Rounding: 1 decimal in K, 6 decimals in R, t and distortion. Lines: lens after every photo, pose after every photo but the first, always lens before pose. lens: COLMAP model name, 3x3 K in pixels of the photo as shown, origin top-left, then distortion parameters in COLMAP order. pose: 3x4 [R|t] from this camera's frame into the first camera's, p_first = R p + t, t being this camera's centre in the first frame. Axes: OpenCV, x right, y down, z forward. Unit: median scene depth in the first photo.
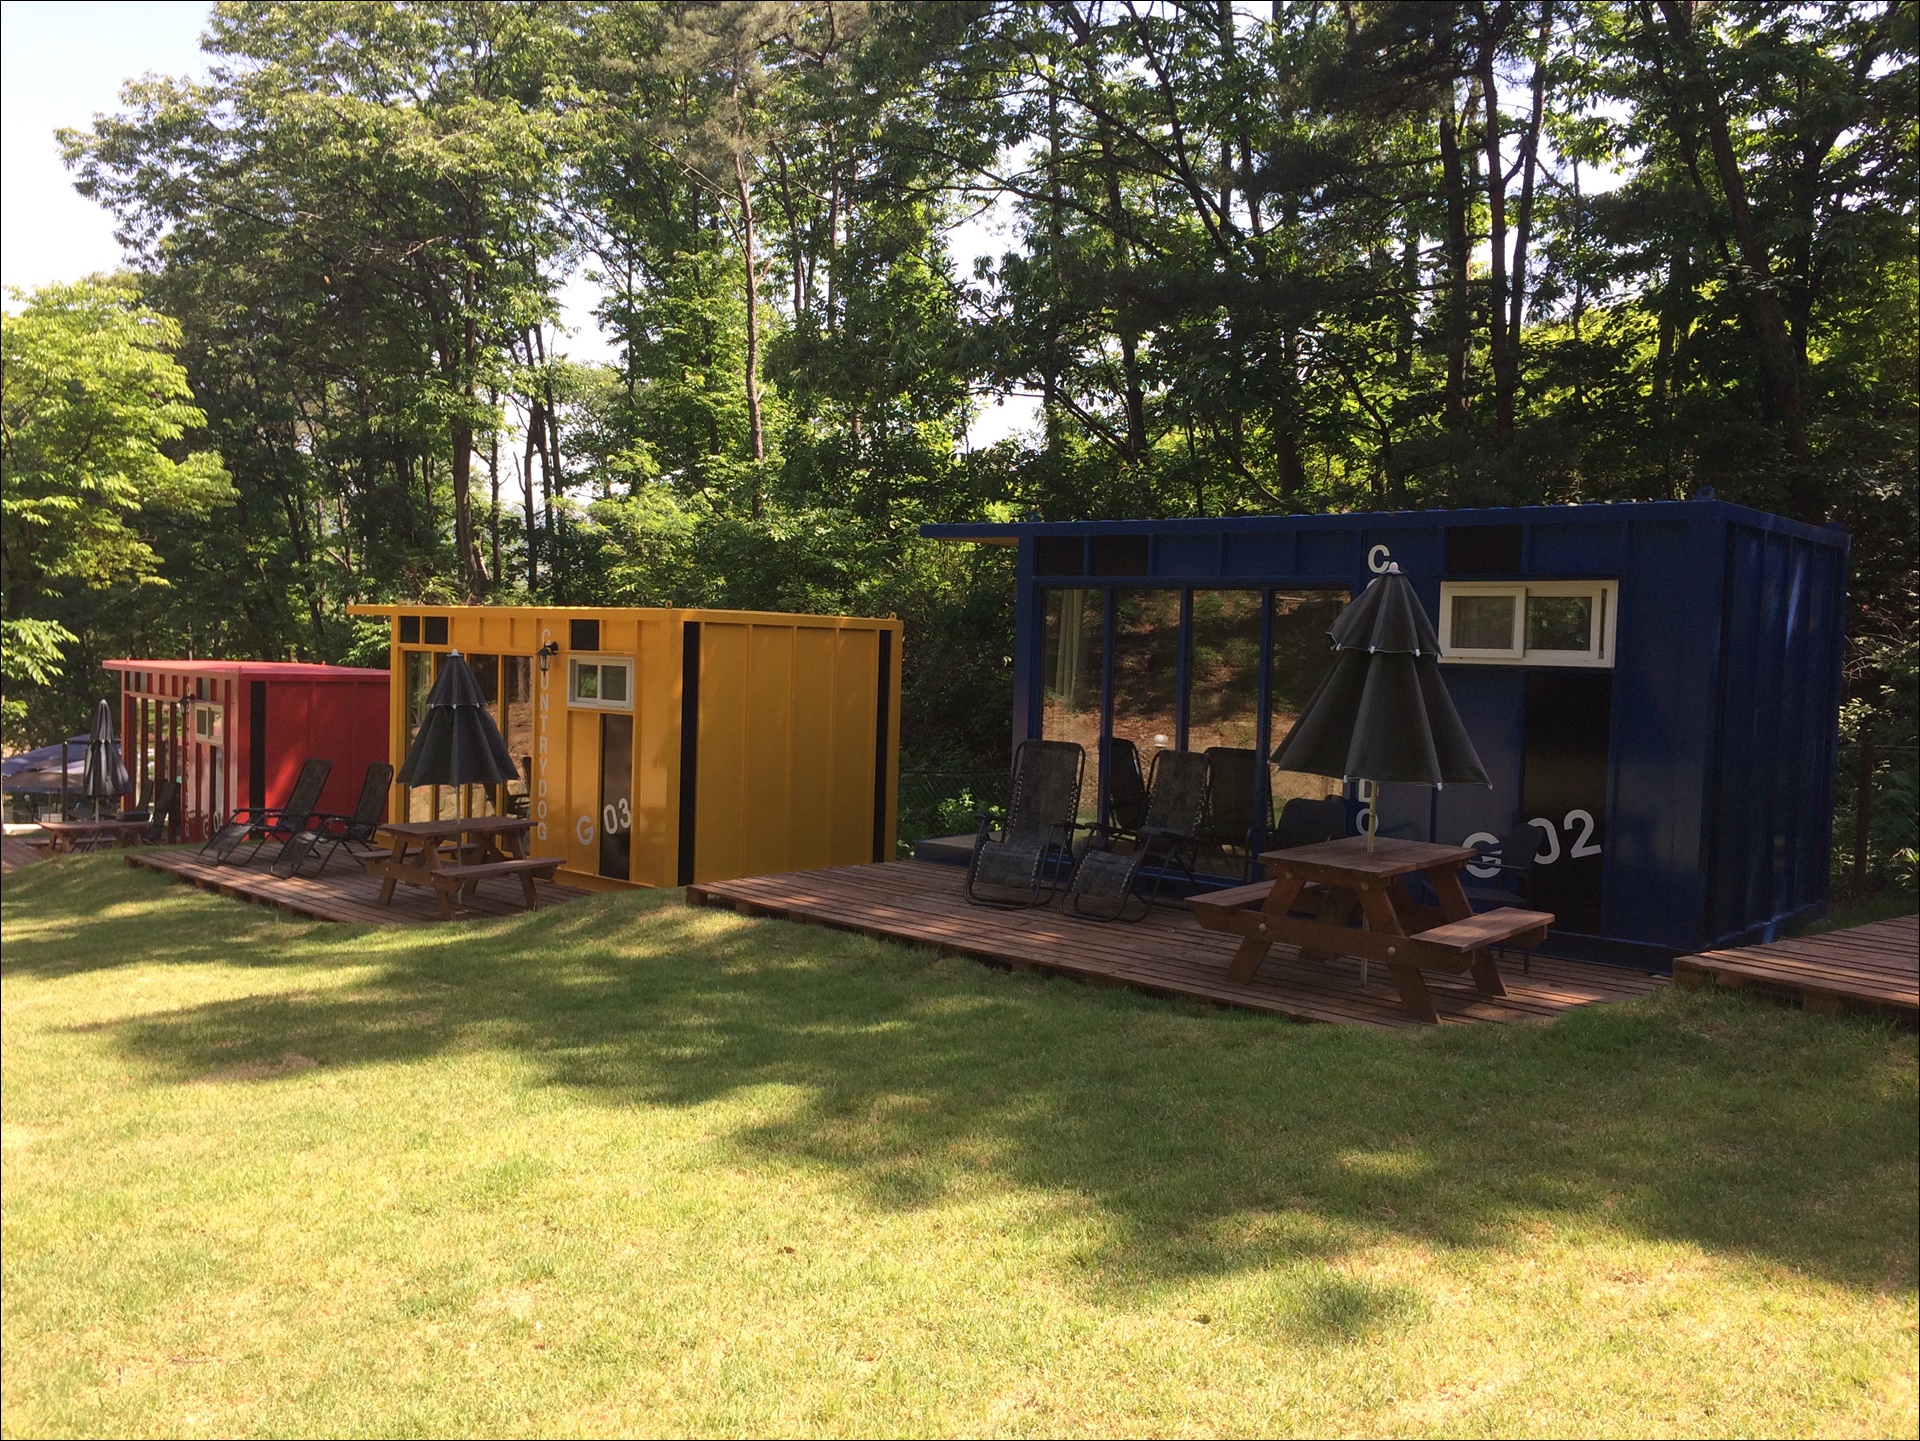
lens RADIAL K [[1574.3, 0, 960.8], [0, 1574.3, 771.0], [0, 0, 1]] dist [-0.007878, -0.004161]
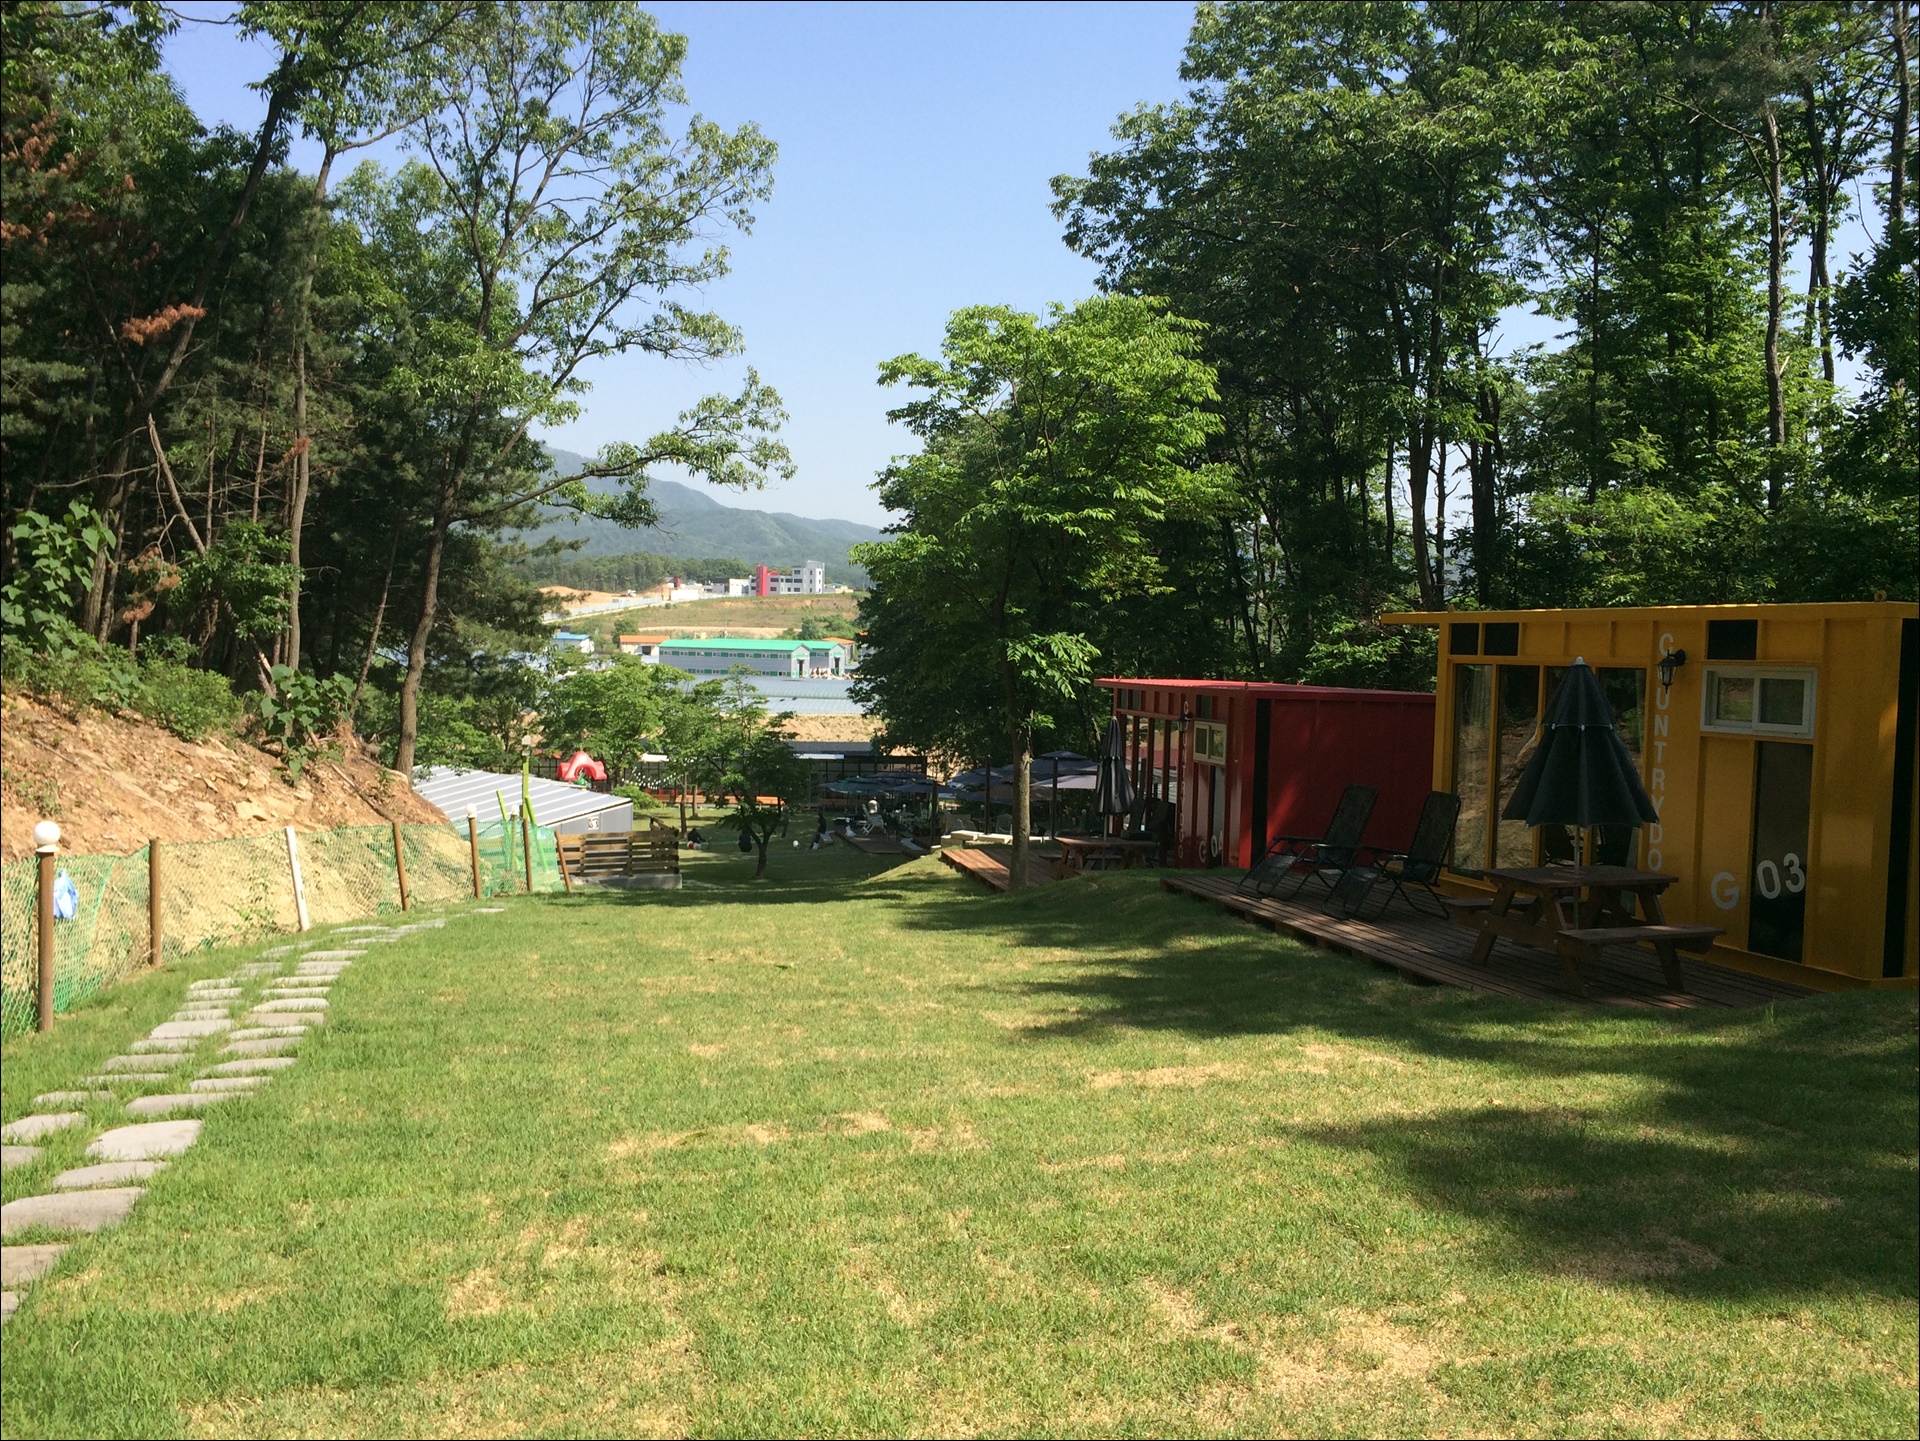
lens RADIAL K [[1600.1, 0, 960.0], [0, 1600.1, 720.5], [0, 0, 1]] dist [0.103754, -0.140126]
pose [[0.861130, 0.017699, -0.508076, -0.126030], [-0.043211, 0.998325, -0.038461, 0.000811], [0.506545, 0.055074, 0.860453, 0.090641]]
